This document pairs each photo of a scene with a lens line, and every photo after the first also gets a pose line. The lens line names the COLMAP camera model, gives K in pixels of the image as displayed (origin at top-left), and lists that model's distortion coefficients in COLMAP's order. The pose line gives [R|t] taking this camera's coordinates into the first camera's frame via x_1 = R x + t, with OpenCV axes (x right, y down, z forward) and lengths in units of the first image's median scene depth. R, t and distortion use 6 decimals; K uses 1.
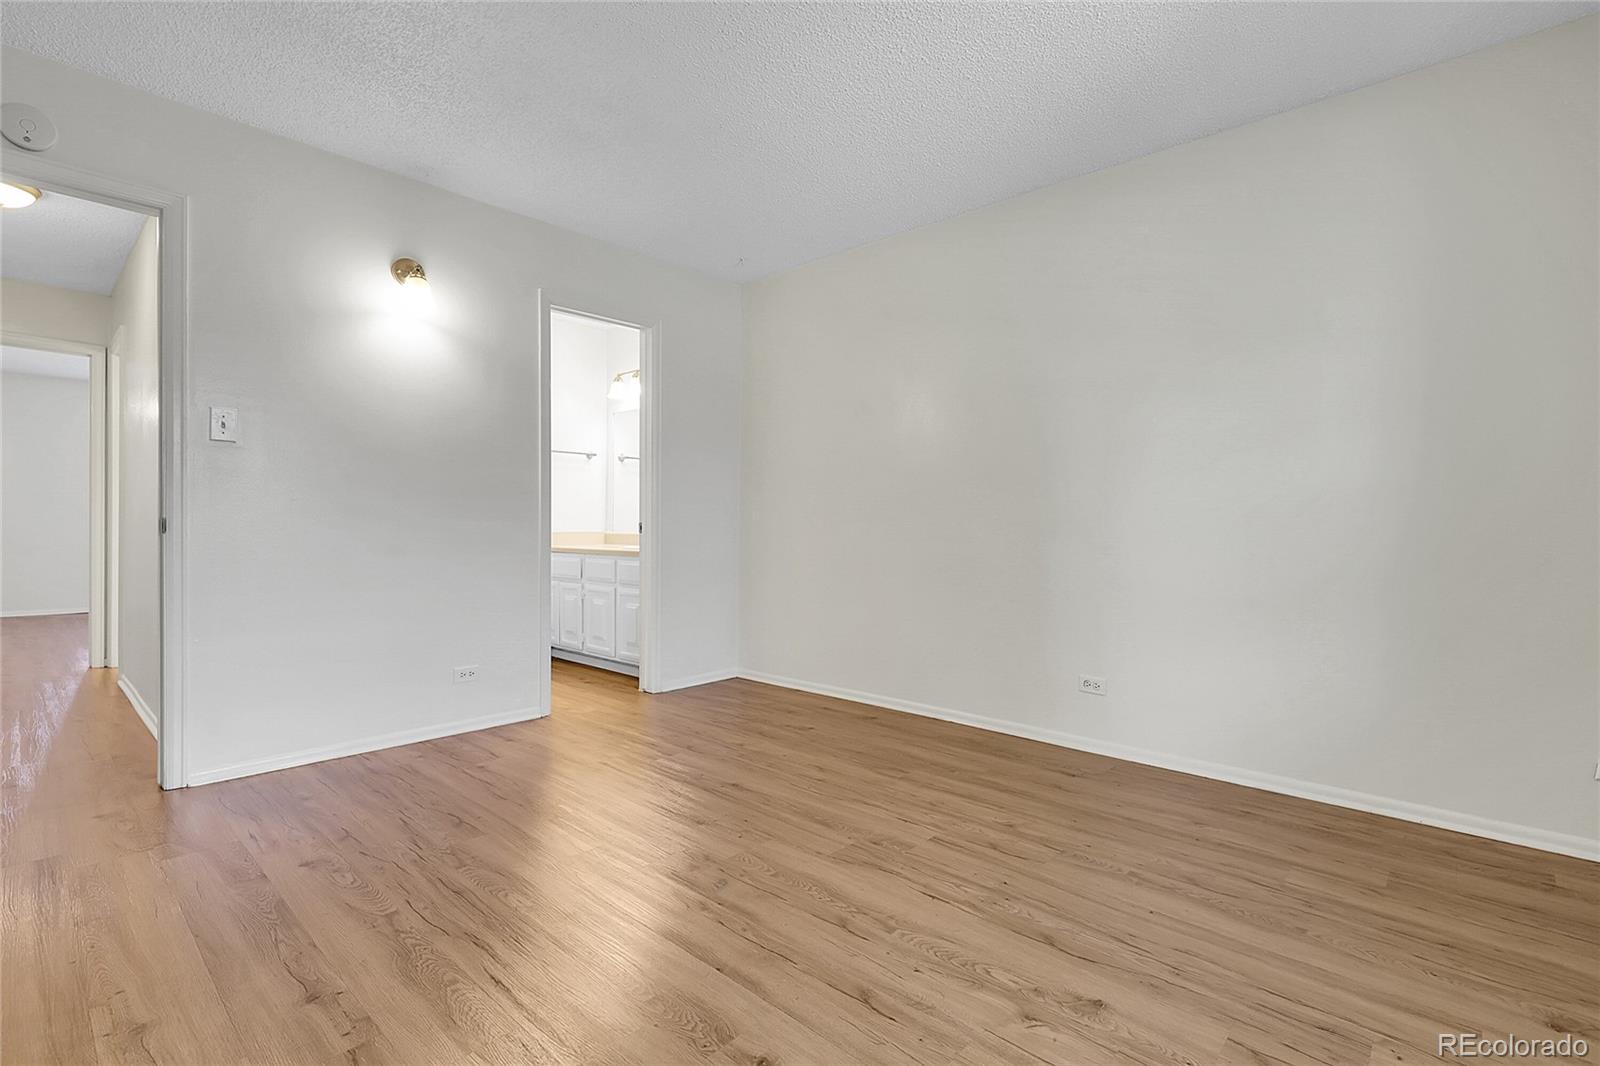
lens RADIAL K [[729.4, 0, 805.6], [0, 729.4, 536.6], [0, 0, 1]] dist [0.016433, 0.000282]
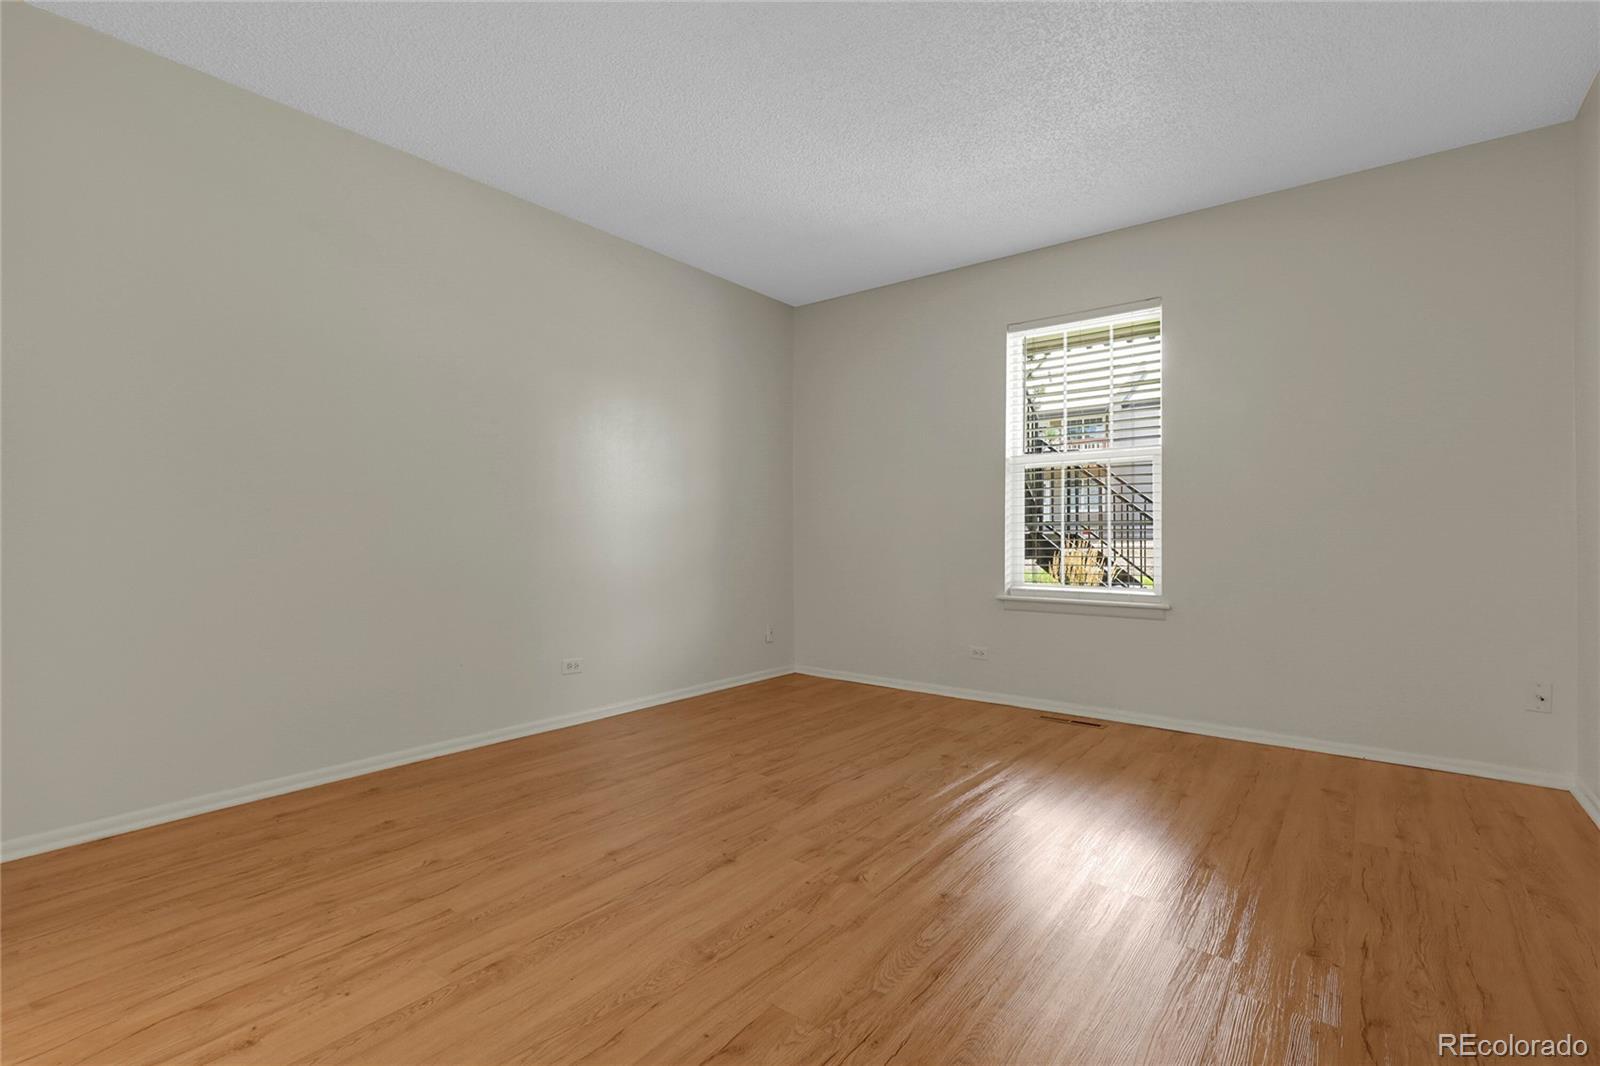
lens RADIAL K [[729.4, 0, 801.8], [0, 729.4, 535.5], [0, 0, 1]] dist [0.016433, 0.000282]
pose [[-0.078666, -0.005412, 0.996886, -1.002964], [0.010722, 0.999923, 0.006274, -0.004732], [-0.996843, 0.011182, -0.078602, 0.957333]]
